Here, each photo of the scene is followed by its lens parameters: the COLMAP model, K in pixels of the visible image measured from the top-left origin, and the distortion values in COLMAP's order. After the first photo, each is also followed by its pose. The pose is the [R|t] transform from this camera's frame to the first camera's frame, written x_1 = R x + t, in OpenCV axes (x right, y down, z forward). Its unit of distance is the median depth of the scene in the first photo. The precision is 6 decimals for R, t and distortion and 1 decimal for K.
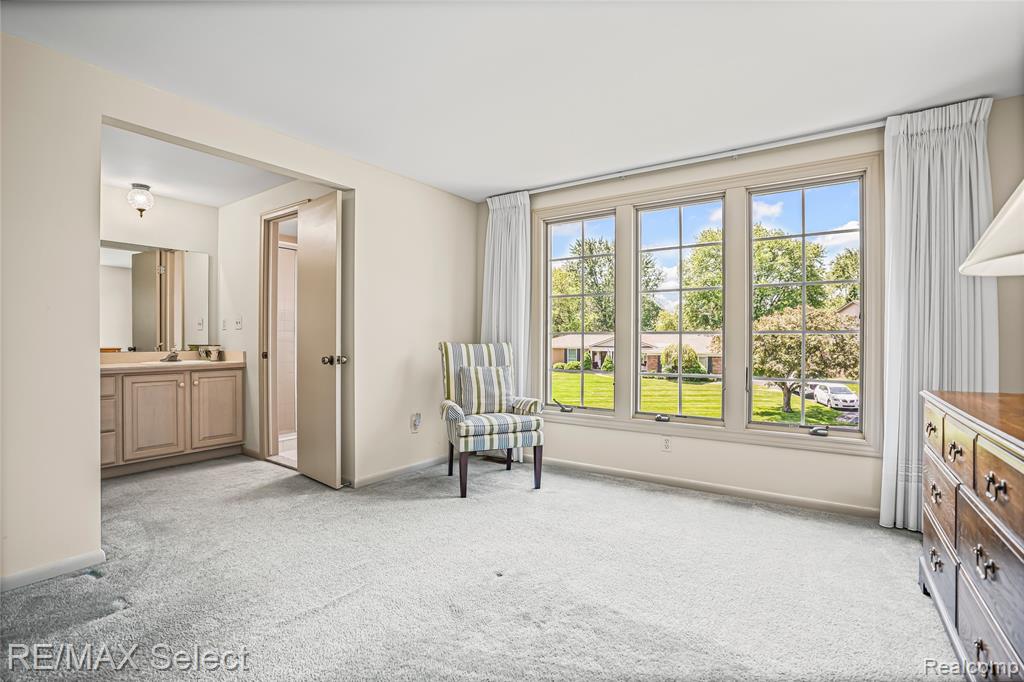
lens RADIAL K [[479.4, 0, 516.7], [0, 479.4, 343.5], [0, 0, 1]] dist [-0.059246, 0.021729]
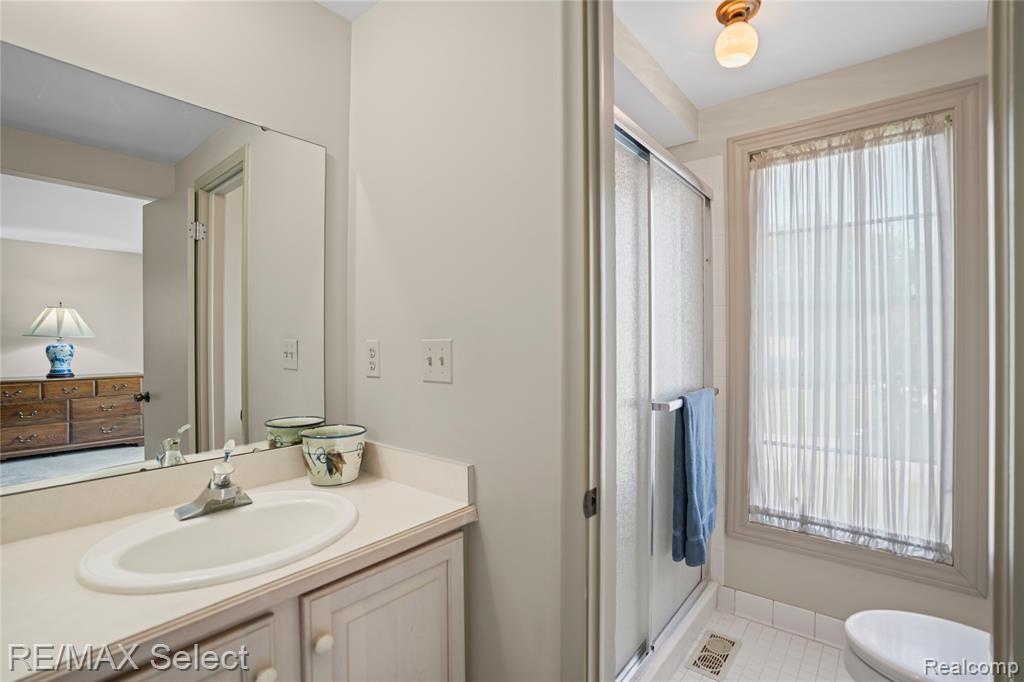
lens RADIAL K [[479.4, 0, 511.7], [0, 479.4, 339.7], [0, 0, 1]] dist [-0.059246, 0.021729]
pose [[0.996476, -0.011144, -0.083139, -0.494736], [0.010570, 0.999917, -0.007343, -0.051975], [0.083214, 0.006438, 0.996511, 0.672879]]
